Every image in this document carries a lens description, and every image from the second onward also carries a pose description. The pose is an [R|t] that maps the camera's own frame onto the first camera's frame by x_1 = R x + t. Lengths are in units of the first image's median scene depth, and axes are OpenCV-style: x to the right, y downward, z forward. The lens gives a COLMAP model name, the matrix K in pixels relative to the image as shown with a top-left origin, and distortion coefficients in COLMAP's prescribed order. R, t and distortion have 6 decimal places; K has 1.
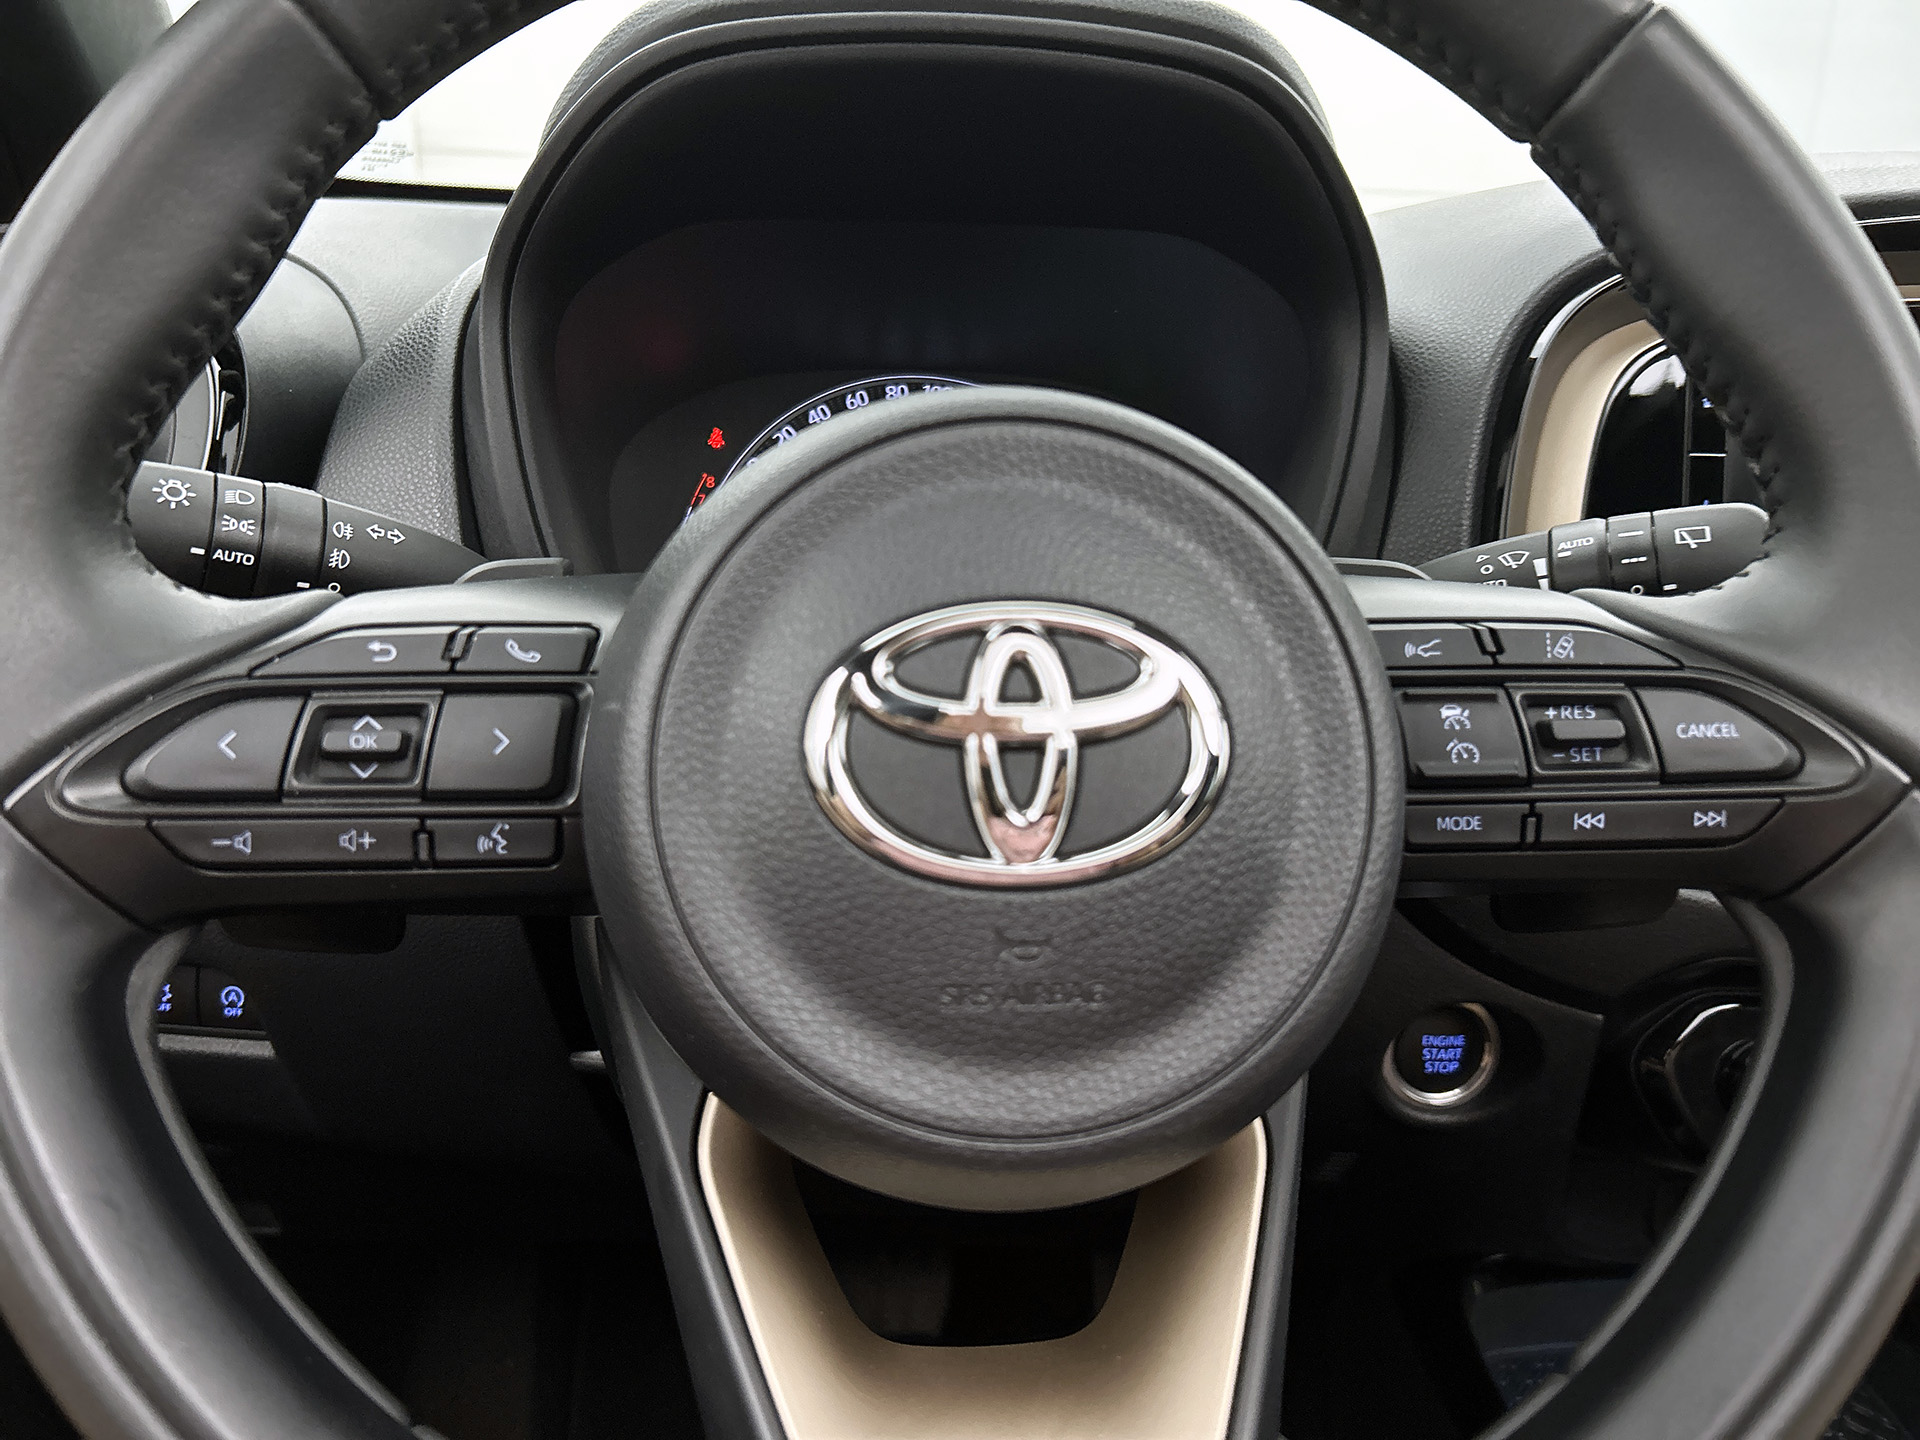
lens RADIAL K [[1463.6, 0, 959.9], [0, 1463.6, 686.1], [0, 0, 1]] dist [0.001597, -0.000971]
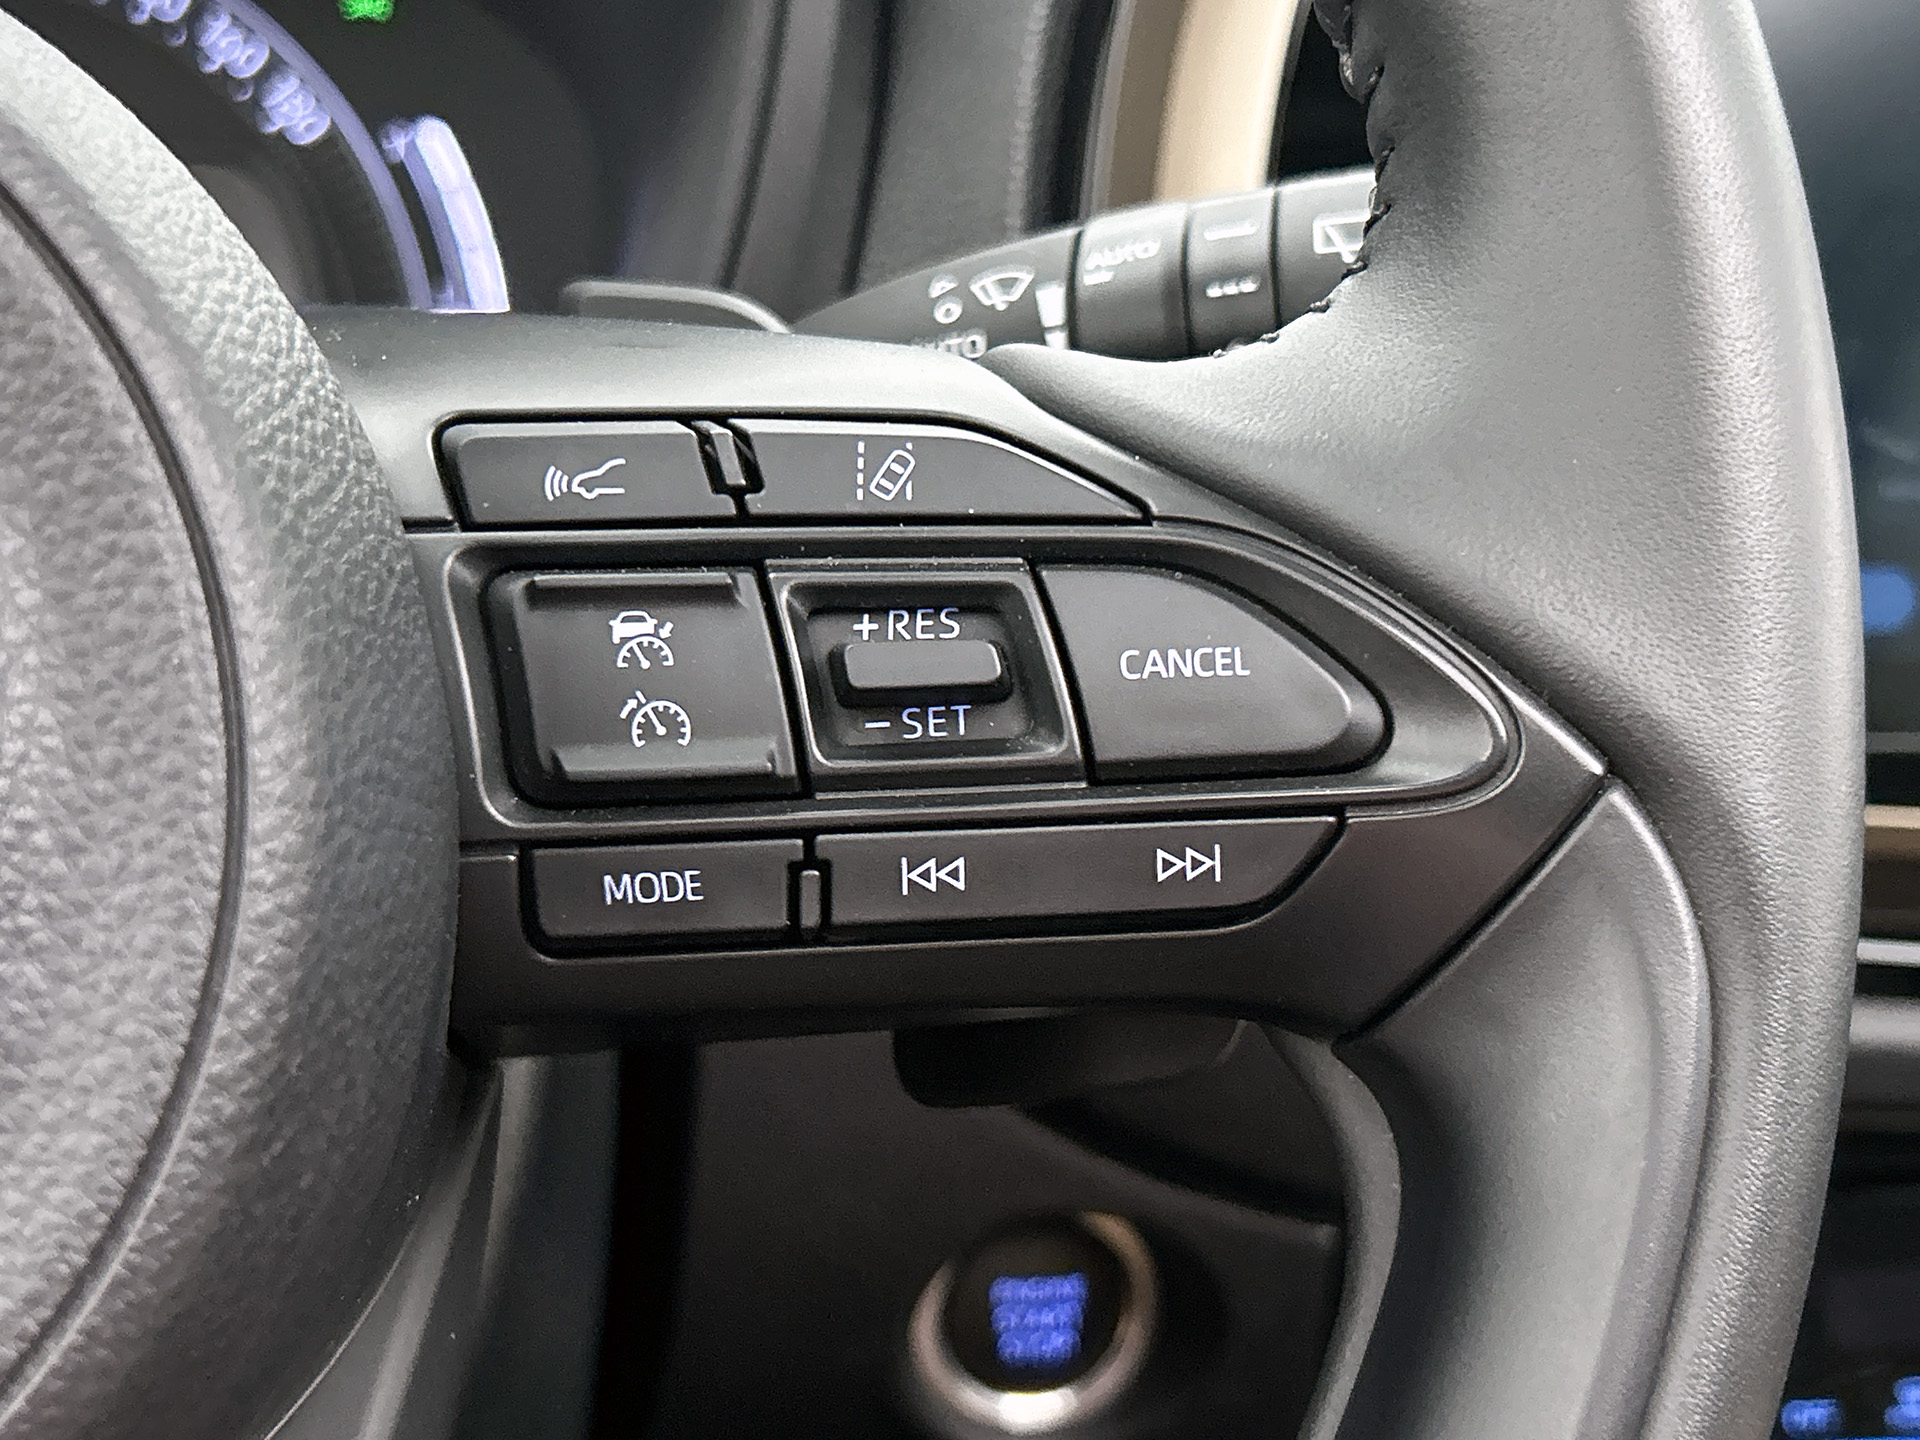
lens RADIAL K [[2734.4, 0, 960.0], [0, 2734.4, 720.0], [0, 0, 1]] dist [0.118406, -0.068730]
pose [[0.987591, -0.019994, 0.155771, 0.309819], [0.011605, 0.998442, 0.054580, 0.001977], [-0.156620, -0.052095, 0.986284, 0.197760]]
